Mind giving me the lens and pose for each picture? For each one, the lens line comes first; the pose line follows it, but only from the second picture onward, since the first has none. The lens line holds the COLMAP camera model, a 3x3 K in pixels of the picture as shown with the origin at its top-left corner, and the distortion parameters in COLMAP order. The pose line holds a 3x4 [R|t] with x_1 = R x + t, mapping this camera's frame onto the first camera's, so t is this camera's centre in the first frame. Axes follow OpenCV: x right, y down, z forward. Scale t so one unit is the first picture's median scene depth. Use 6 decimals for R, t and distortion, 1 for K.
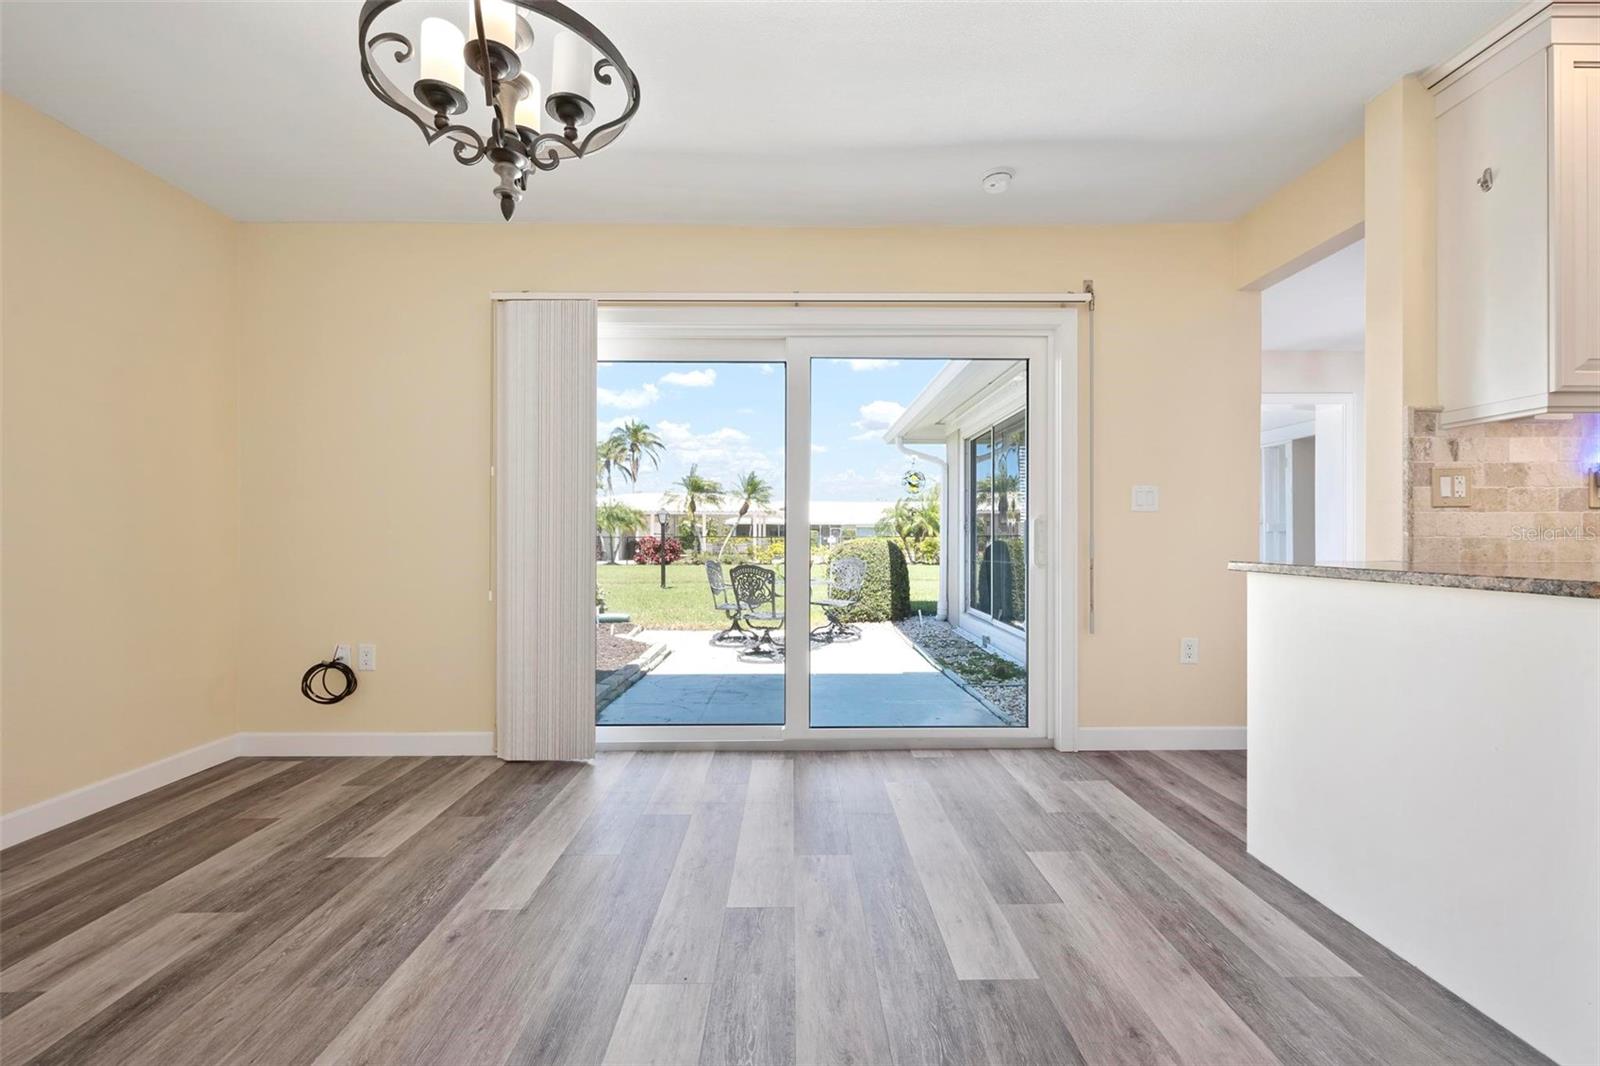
lens RADIAL K [[670.1, 0, 796.0], [0, 670.1, 532.2], [0, 0, 1]] dist [-0.002222, -0.000241]
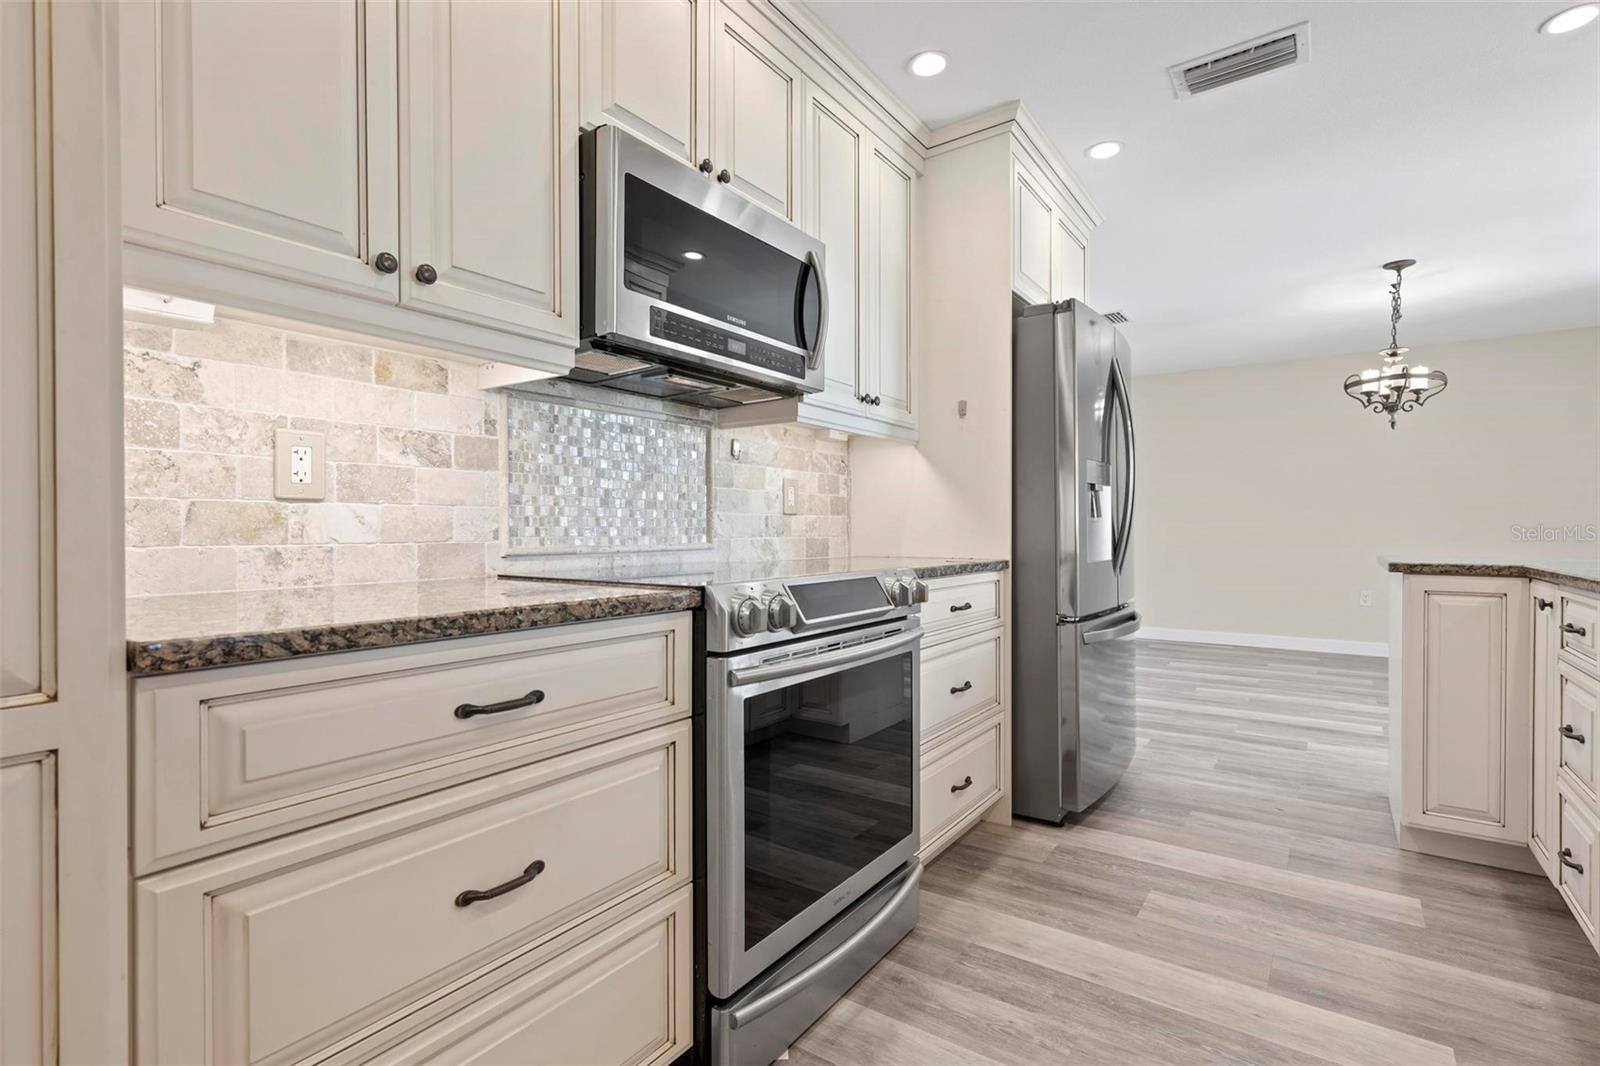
lens RADIAL K [[755.2, 0, 806.0], [0, 755.2, 535.1], [0, 0, 1]] dist [0.001442, 0.000041]
pose [[-0.581935, 0.009246, -0.813183, 1.955465], [0.007819, 0.999953, 0.005775, -0.009849], [0.813198, -0.002998, -0.581980, 0.407079]]
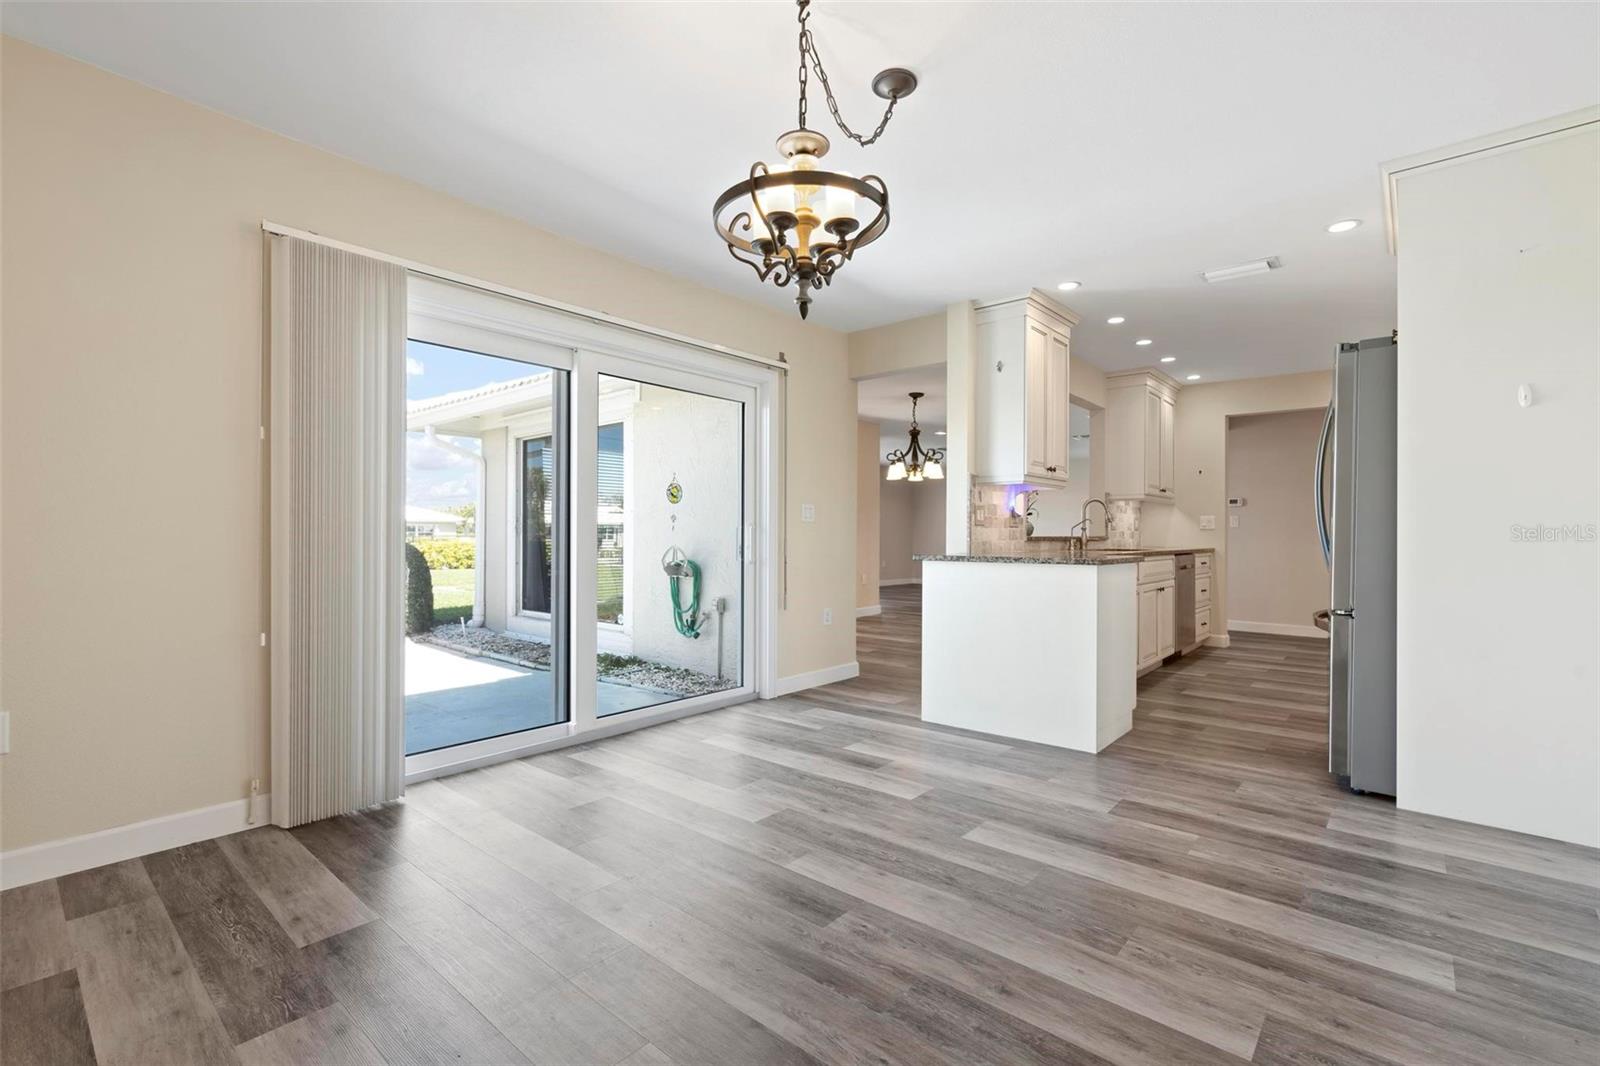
lens RADIAL K [[715.3, 0, 800.0], [0, 715.3, 533.0], [0, 0, 1]] dist [-0.001484, 0.000162]
pose [[0.661989, 0.006807, 0.749483, -0.772748], [-0.008276, 0.999964, -0.001772, -0.005592], [-0.749468, -0.005030, 0.662021, 0.001124]]
